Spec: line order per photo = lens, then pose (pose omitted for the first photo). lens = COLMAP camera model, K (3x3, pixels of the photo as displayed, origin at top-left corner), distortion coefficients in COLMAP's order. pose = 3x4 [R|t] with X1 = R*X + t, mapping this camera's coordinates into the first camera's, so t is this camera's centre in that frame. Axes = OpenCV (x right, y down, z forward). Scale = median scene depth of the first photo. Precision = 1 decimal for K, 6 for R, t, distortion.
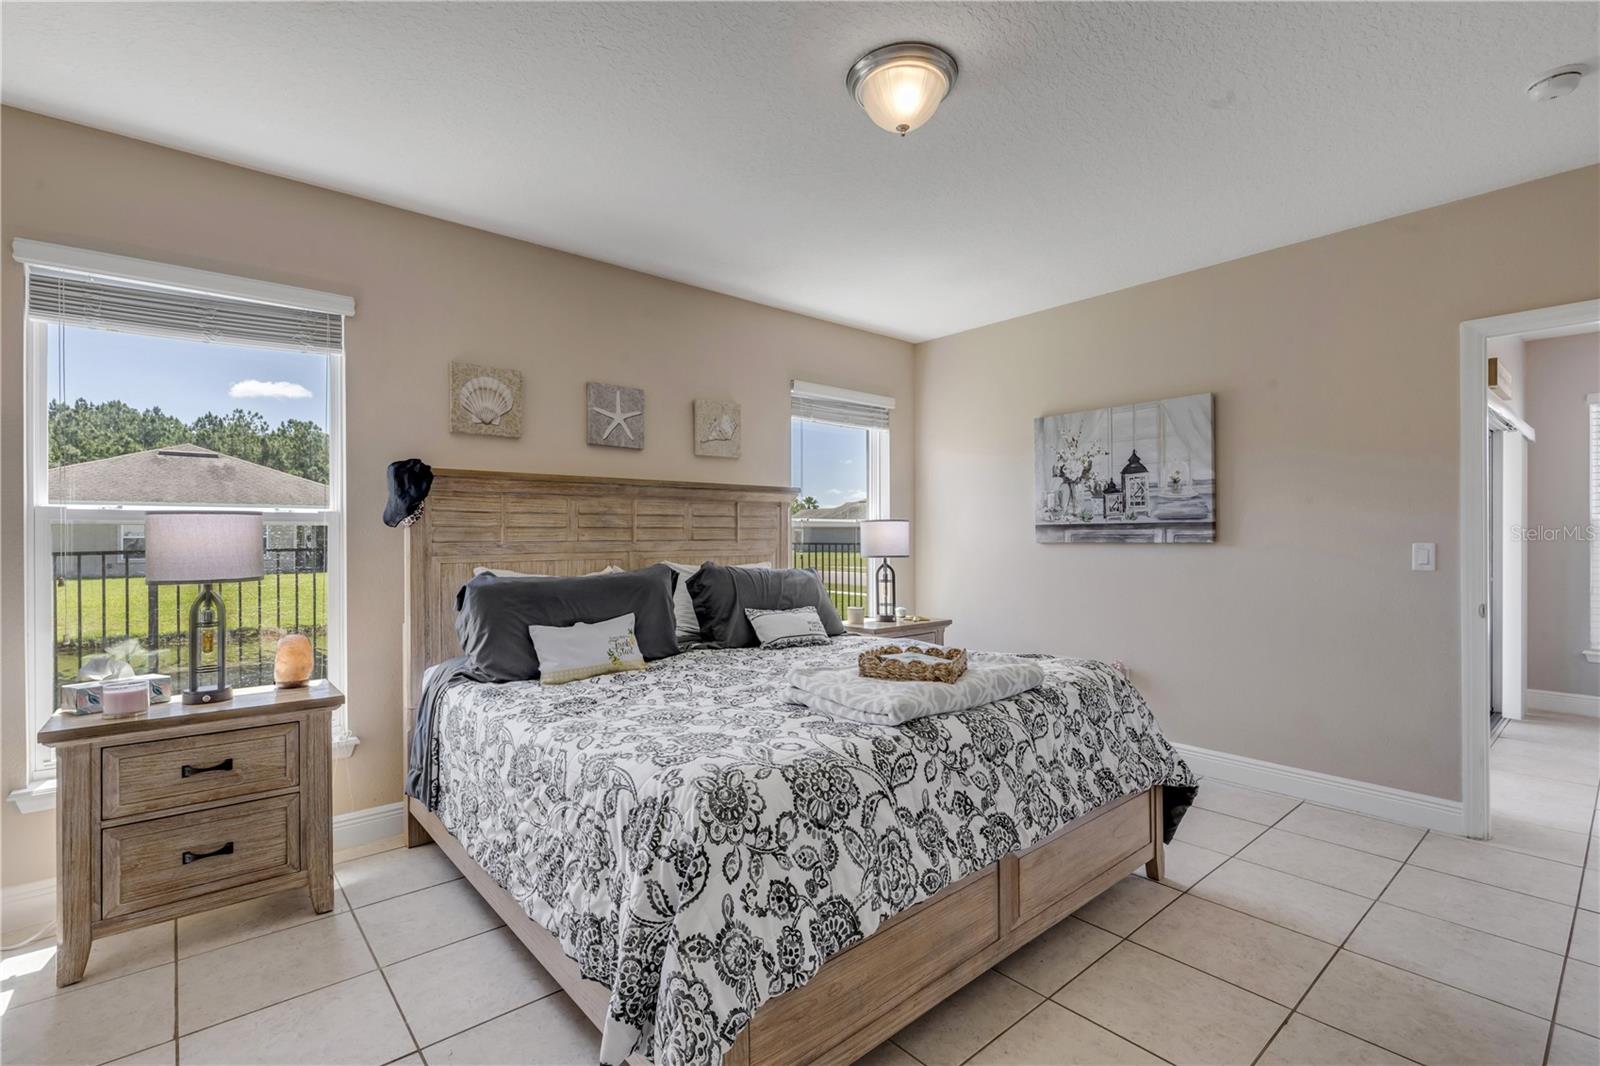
lens RADIAL K [[718.9, 0, 802.1], [0, 718.9, 540.8], [0, 0, 1]] dist [0.000152, -0.000258]
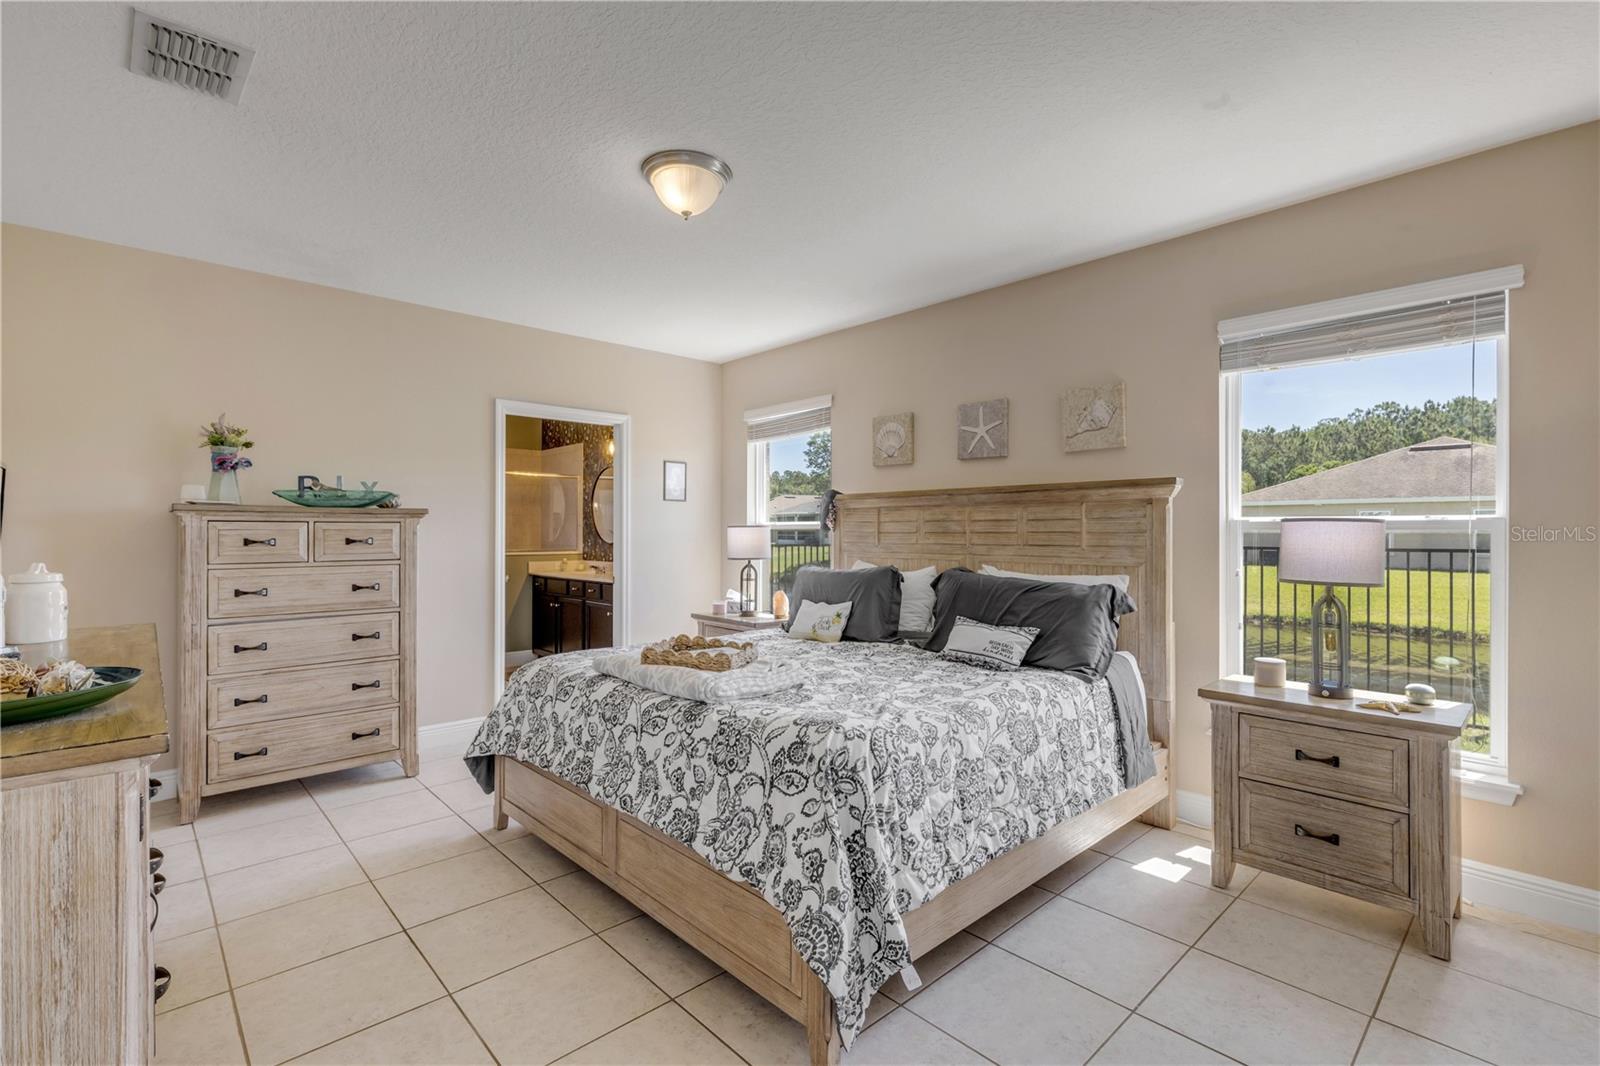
lens RADIAL K [[722.7, 0, 800.0], [0, 722.7, 533.0], [0, 0, 1]] dist [0.005418, -0.000851]
pose [[0.042141, 0.006111, -0.999093, 0.896631], [-0.007269, 0.999957, 0.005810, -0.023443], [0.999085, 0.007018, 0.042183, 0.740440]]
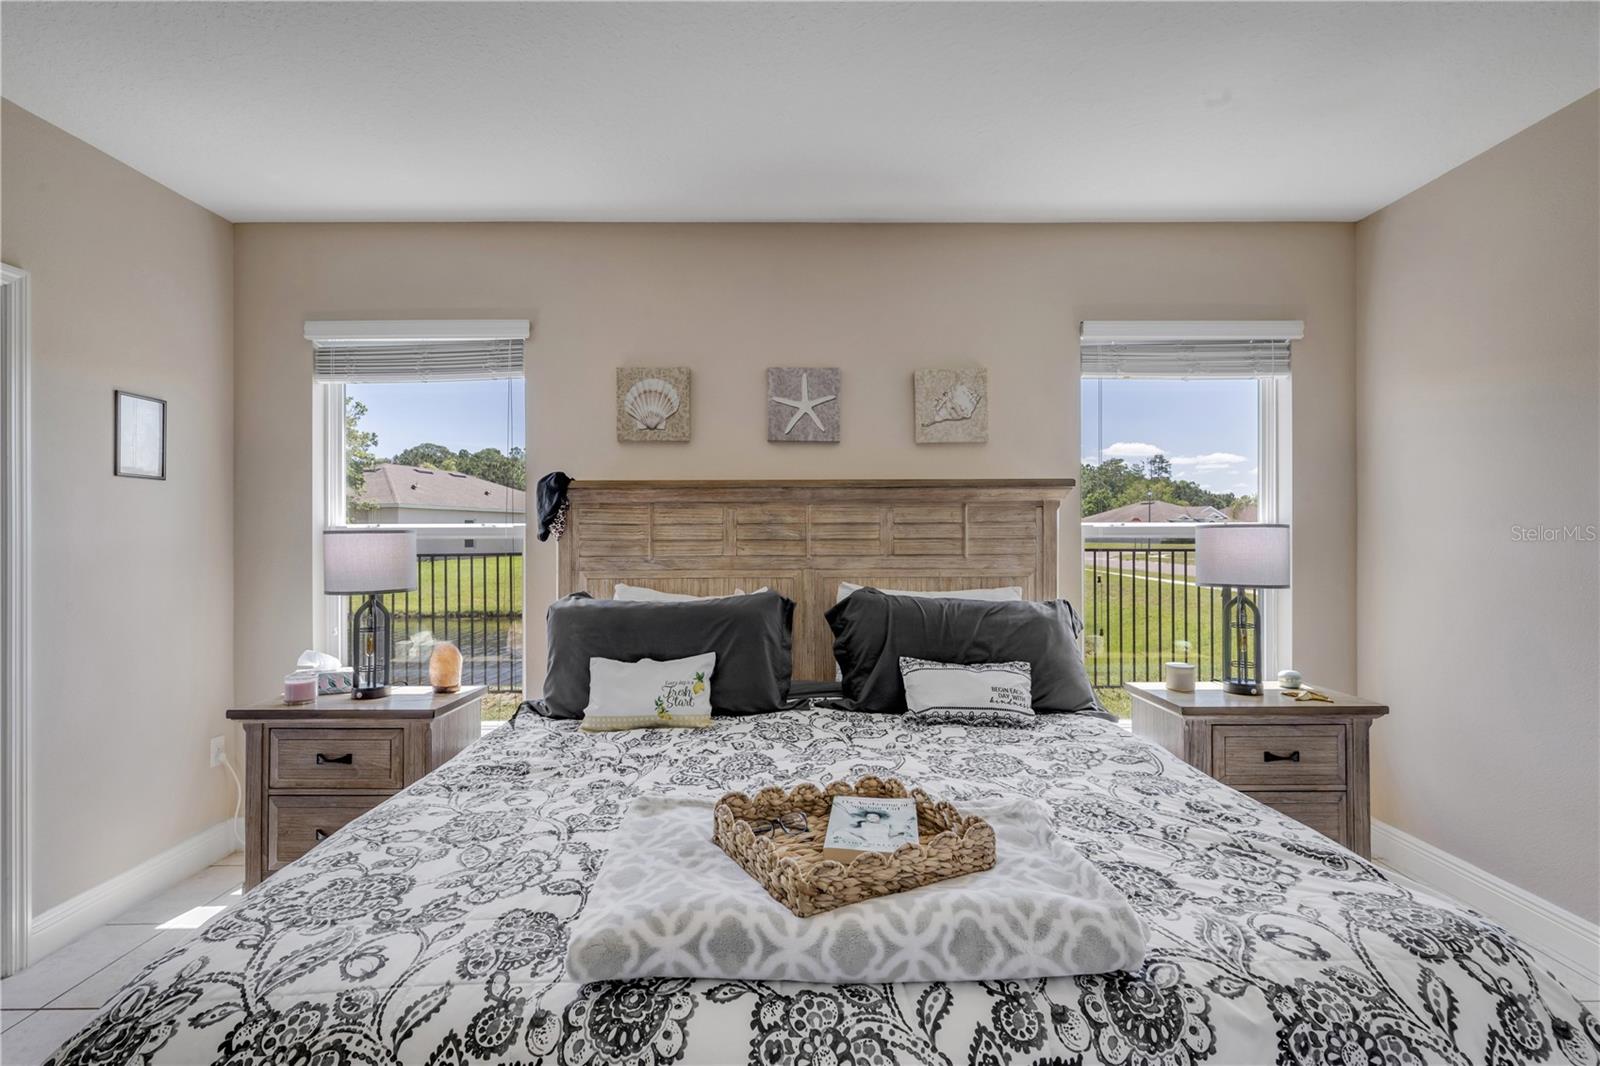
lens RADIAL K [[722.7, 0, 800.0], [0, 722.7, 533.0], [0, 0, 1]] dist [0.005418, -0.000851]
pose [[0.760088, 0.000765, -0.649819, 0.305112], [-0.003478, 0.999990, -0.002891, -0.024855], [0.649810, 0.004458, 0.760083, 0.396576]]
